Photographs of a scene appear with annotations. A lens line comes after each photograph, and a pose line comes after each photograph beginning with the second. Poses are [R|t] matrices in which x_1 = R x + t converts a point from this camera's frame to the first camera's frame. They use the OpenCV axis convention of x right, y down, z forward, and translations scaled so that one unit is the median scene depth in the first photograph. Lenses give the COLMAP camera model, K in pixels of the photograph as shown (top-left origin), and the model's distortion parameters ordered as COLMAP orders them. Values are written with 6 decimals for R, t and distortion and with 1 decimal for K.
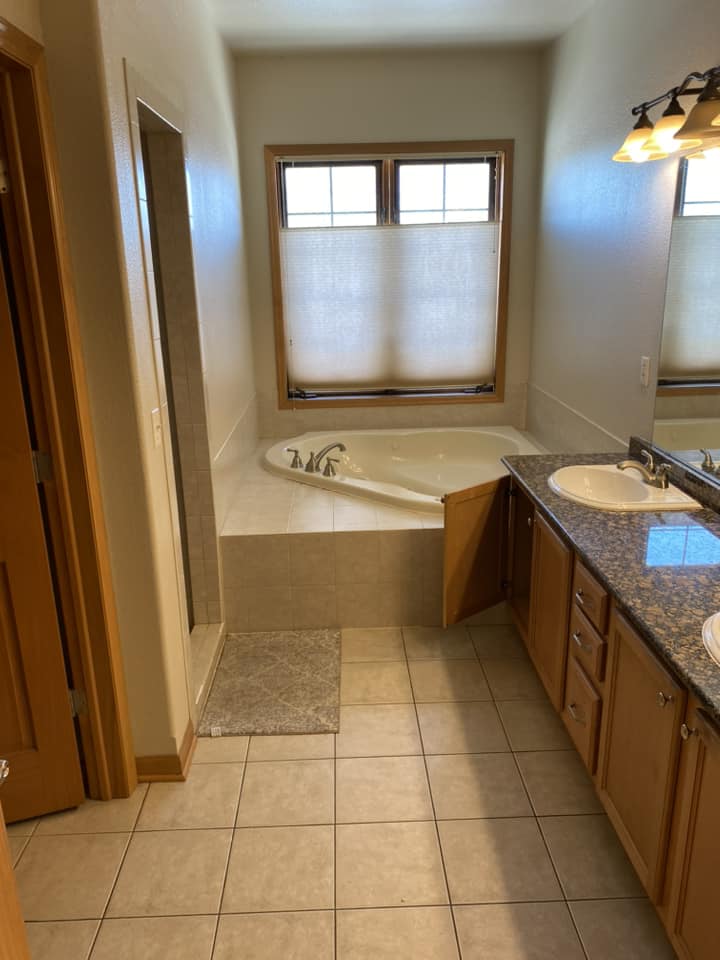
lens RADIAL K [[727.1, 0, 358.3], [0, 727.1, 479.4], [0, 0, 1]] dist [0.030479, -0.049901]
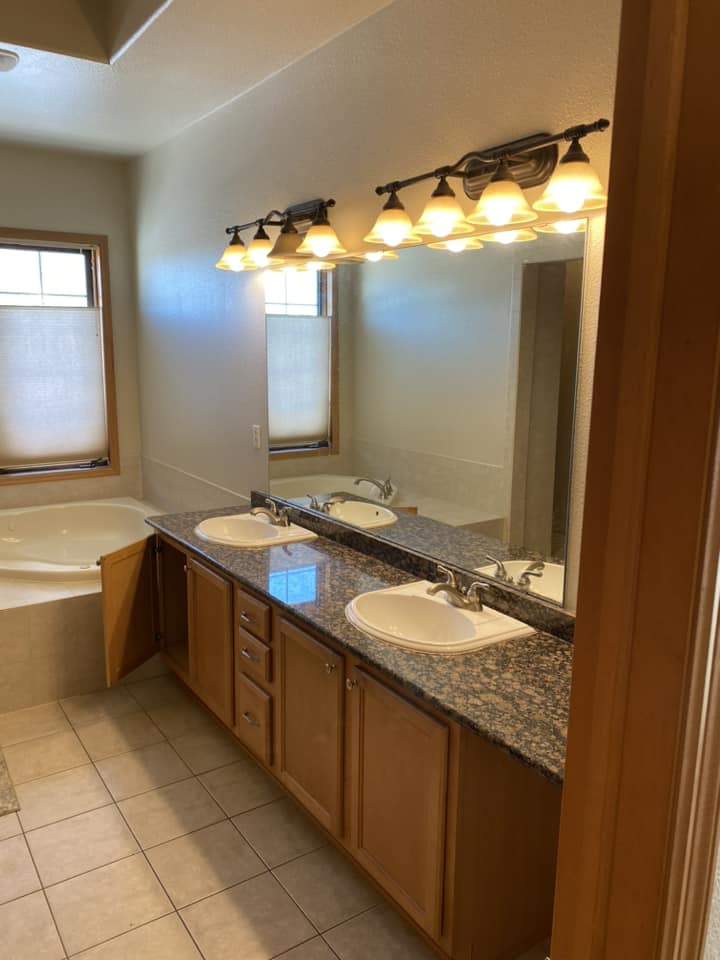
lens RADIAL K [[727.1, 0, 360.7], [0, 727.1, 477.4], [0, 0, 1]] dist [0.030479, -0.049901]
pose [[0.839912, -0.069273, 0.538284, -0.133551], [0.128944, 0.988892, -0.073936, 0.035891], [-0.527183, 0.131508, 0.839514, -0.115463]]
